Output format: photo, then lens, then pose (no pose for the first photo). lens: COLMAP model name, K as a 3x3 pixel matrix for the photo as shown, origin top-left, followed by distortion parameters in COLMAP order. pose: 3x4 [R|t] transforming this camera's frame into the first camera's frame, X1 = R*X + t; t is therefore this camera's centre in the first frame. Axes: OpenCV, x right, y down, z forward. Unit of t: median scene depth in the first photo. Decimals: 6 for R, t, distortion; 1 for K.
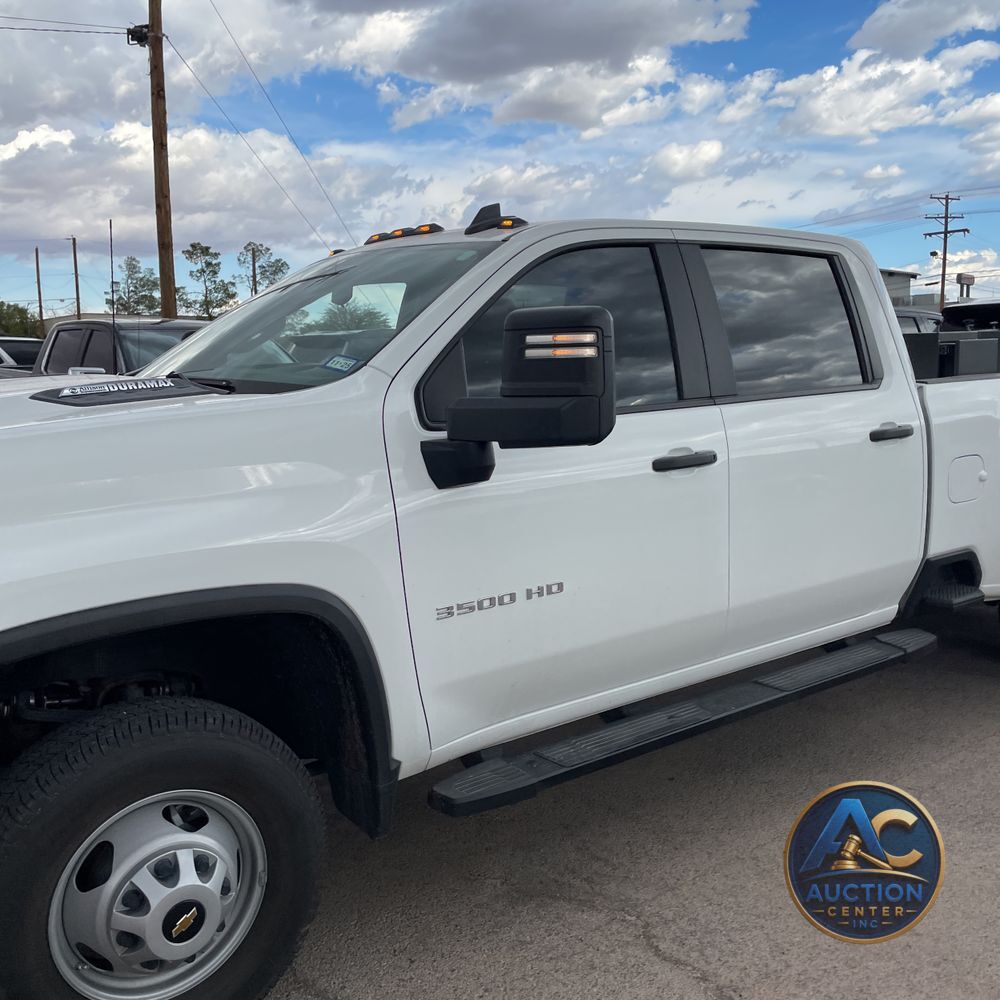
lens RADIAL K [[1019.3, 0, 515.1], [0, 1019.3, 499.8], [0, 0, 1]] dist [0.095227, -0.108491]
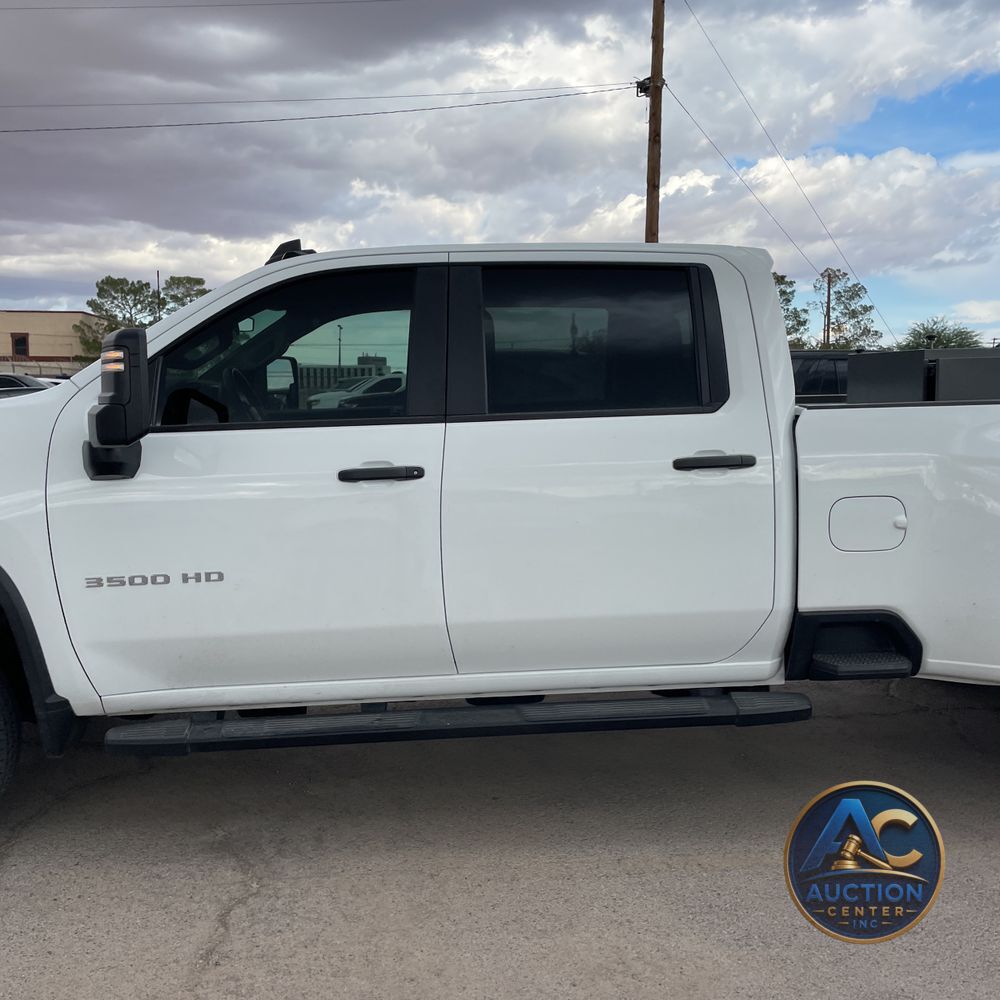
lens RADIAL K [[1030.8, 0, 513.9], [0, 1030.8, 494.1], [0, 0, 1]] dist [0.068848, -0.118481]
pose [[0.842511, 0.063226, -0.534956, 0.834425], [-0.079757, 0.996784, -0.007803, -0.019785], [0.532742, 0.049240, 0.844844, 0.183372]]
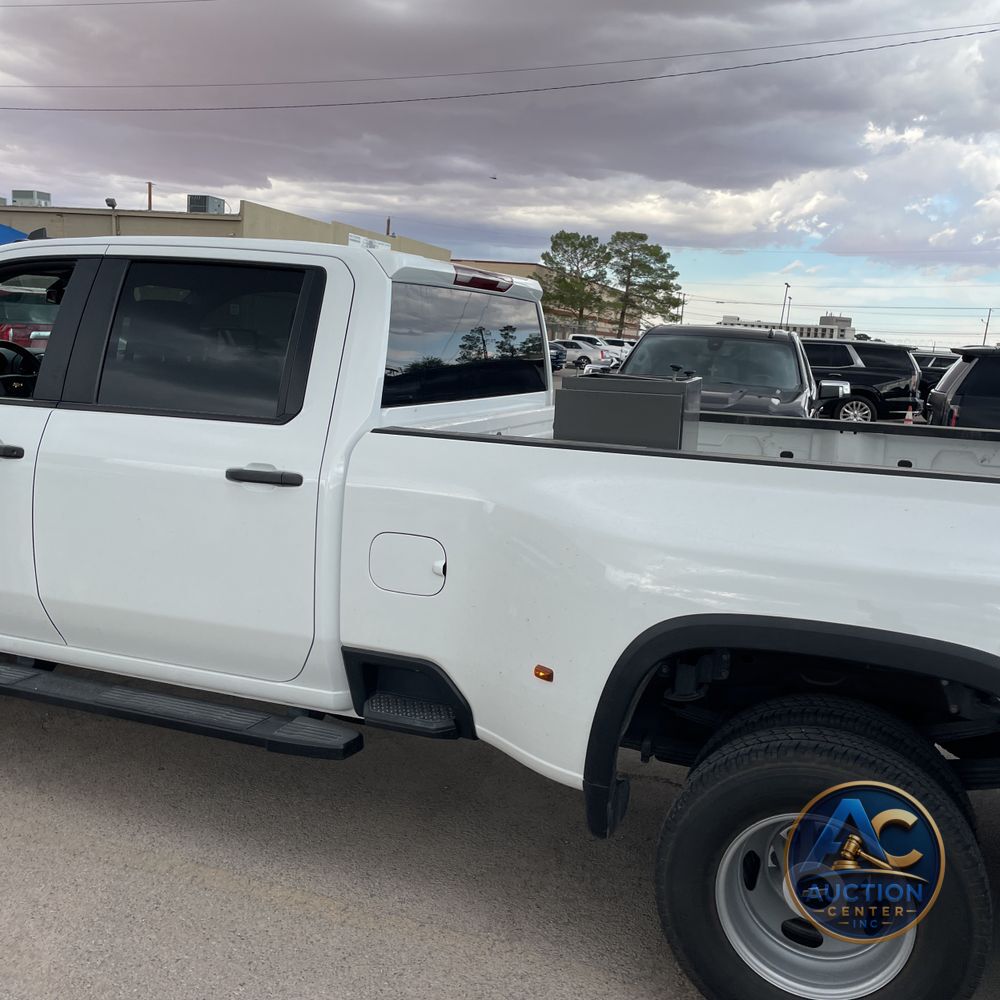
lens RADIAL K [[1019.3, 0, 515.1], [0, 1019.3, 499.8], [0, 0, 1]] dist [0.095227, -0.108491]
pose [[0.532002, 0.181786, -0.826999, 1.414050], [-0.183337, 0.978244, 0.097092, -0.199349], [0.826657, 0.099967, 0.553756, 0.838074]]
